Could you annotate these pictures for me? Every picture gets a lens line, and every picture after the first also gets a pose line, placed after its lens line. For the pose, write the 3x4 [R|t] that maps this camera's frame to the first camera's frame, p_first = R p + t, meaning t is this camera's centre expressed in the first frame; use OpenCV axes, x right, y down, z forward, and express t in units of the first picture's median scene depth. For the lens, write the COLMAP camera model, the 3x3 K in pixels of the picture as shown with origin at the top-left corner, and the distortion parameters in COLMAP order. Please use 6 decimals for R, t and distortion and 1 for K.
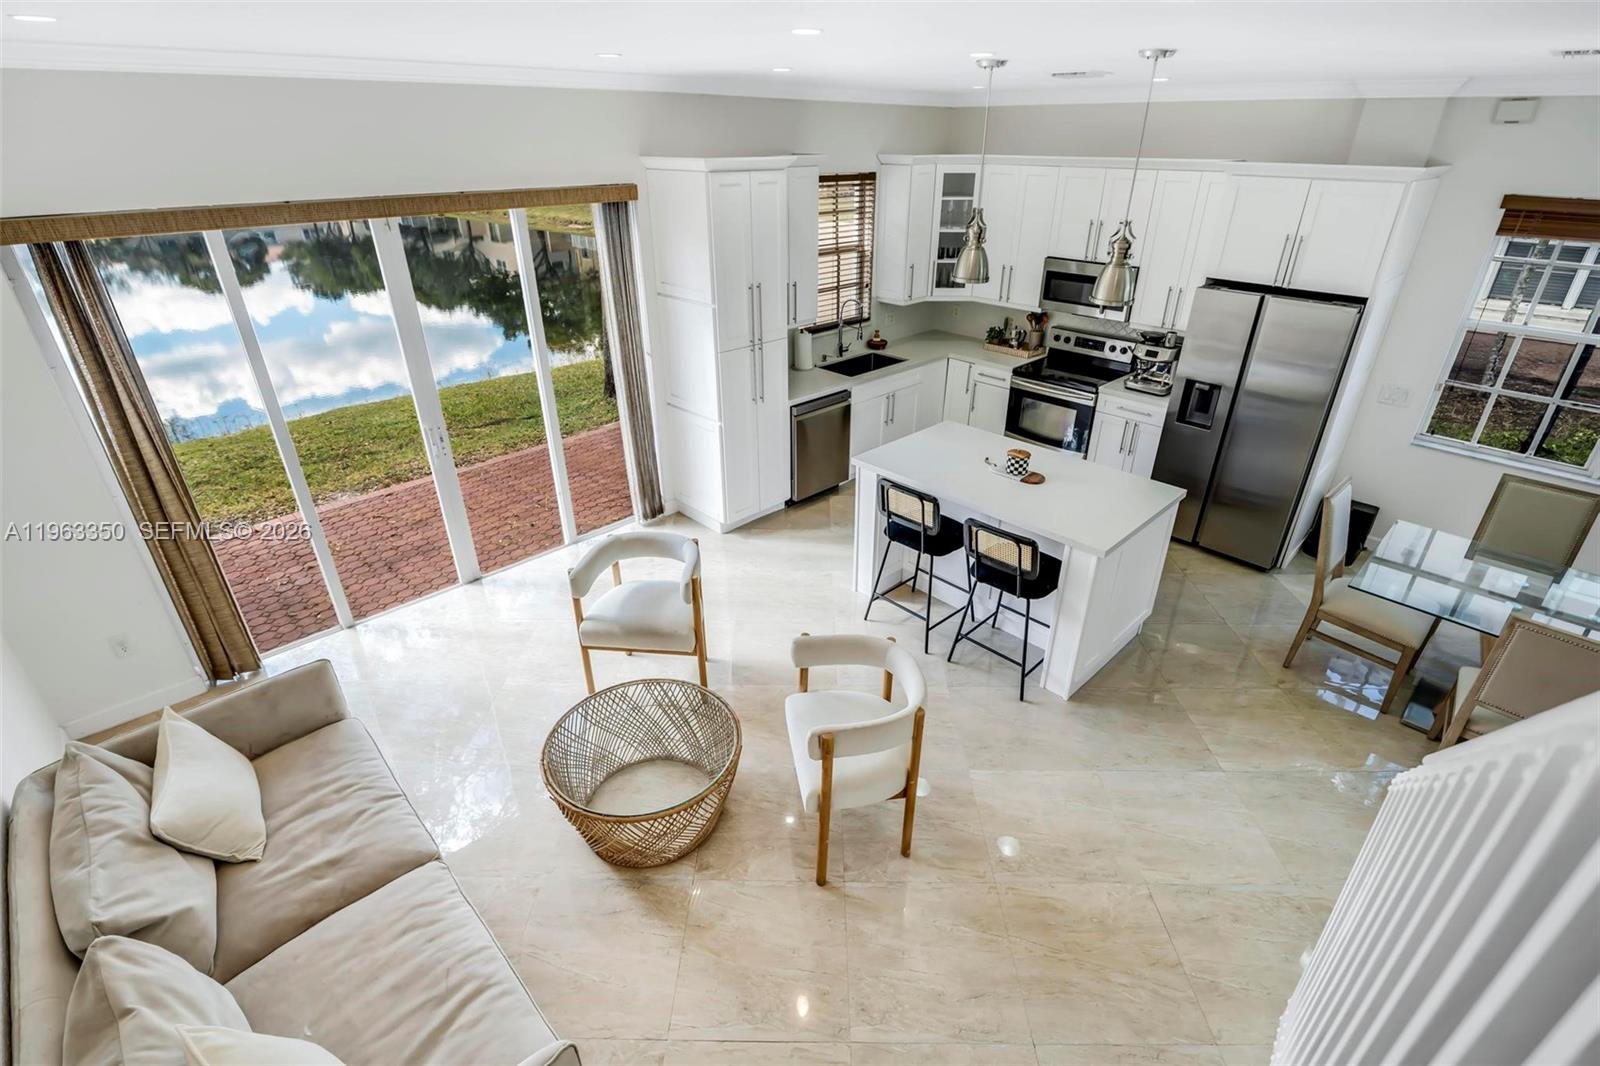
lens RADIAL K [[747.7, 0, 800.0], [0, 747.7, 533.0], [0, 0, 1]] dist [-0.025144, 0.000368]
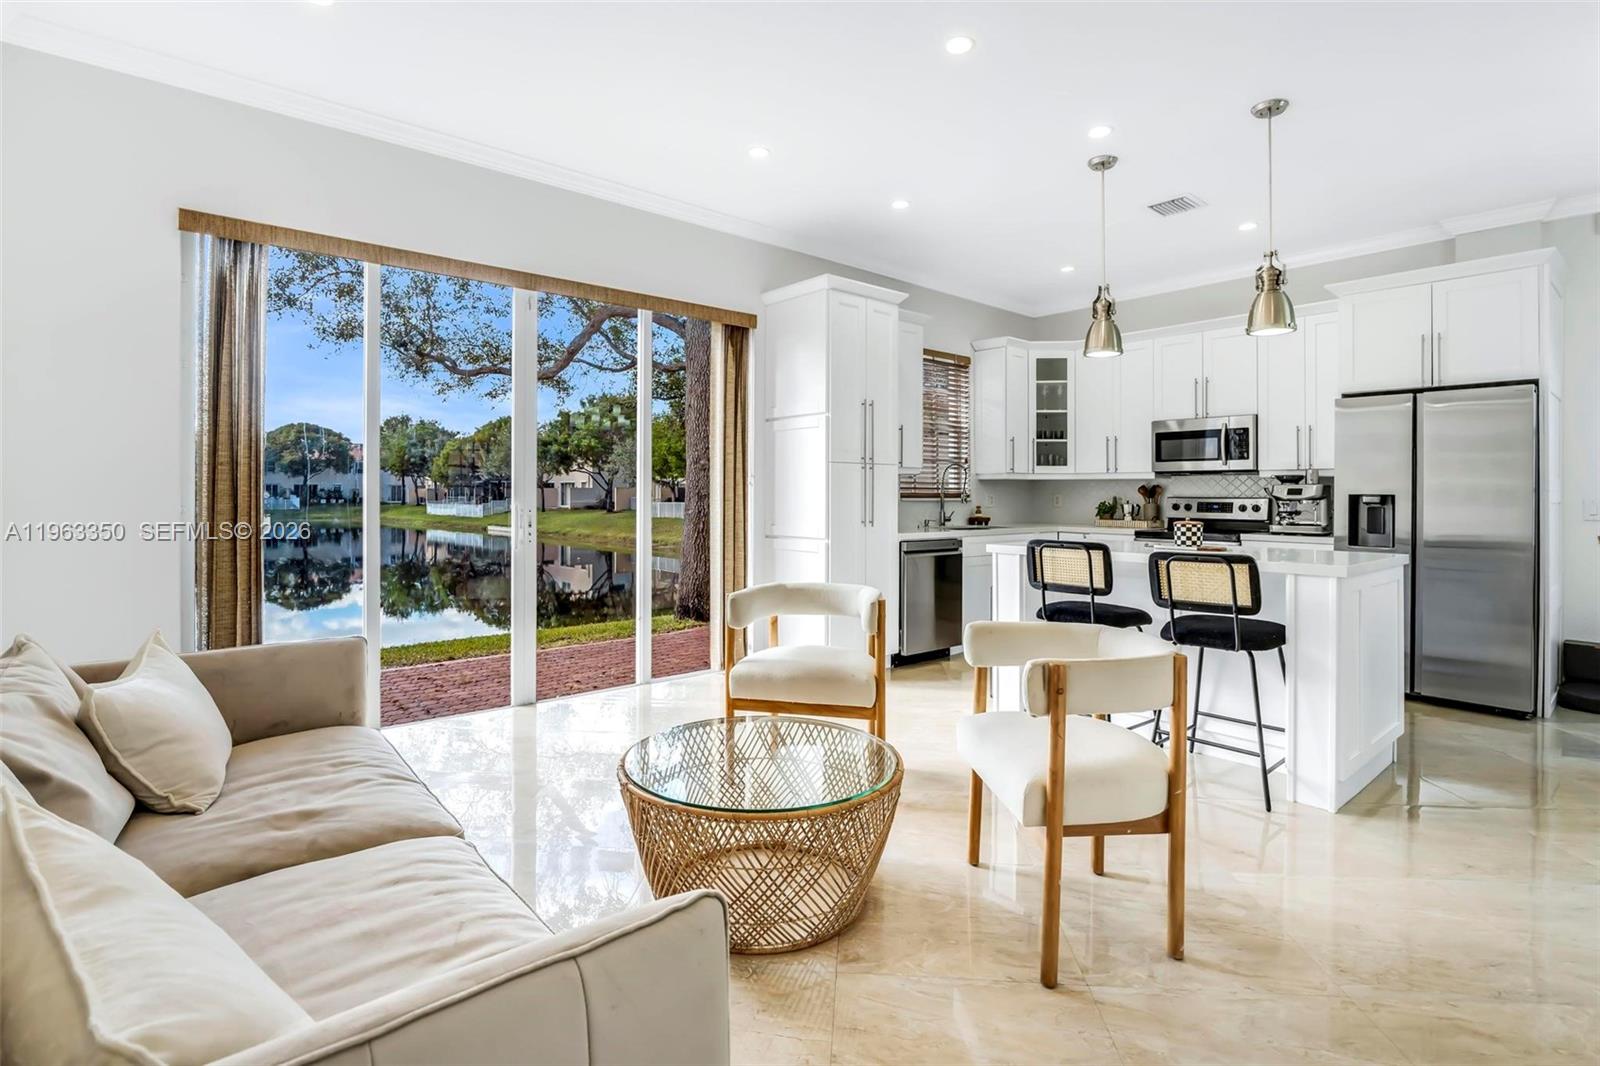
lens RADIAL K [[769.2, 0, 795.6], [0, 769.2, 490.7], [0, 0, 1]] dist [-0.026793, 0.004151]
pose [[0.997464, 0.006092, -0.070912, -0.078687], [-0.039145, 0.879059, -0.475103, 0.243262], [0.059441, 0.476674, 0.877068, 0.149259]]
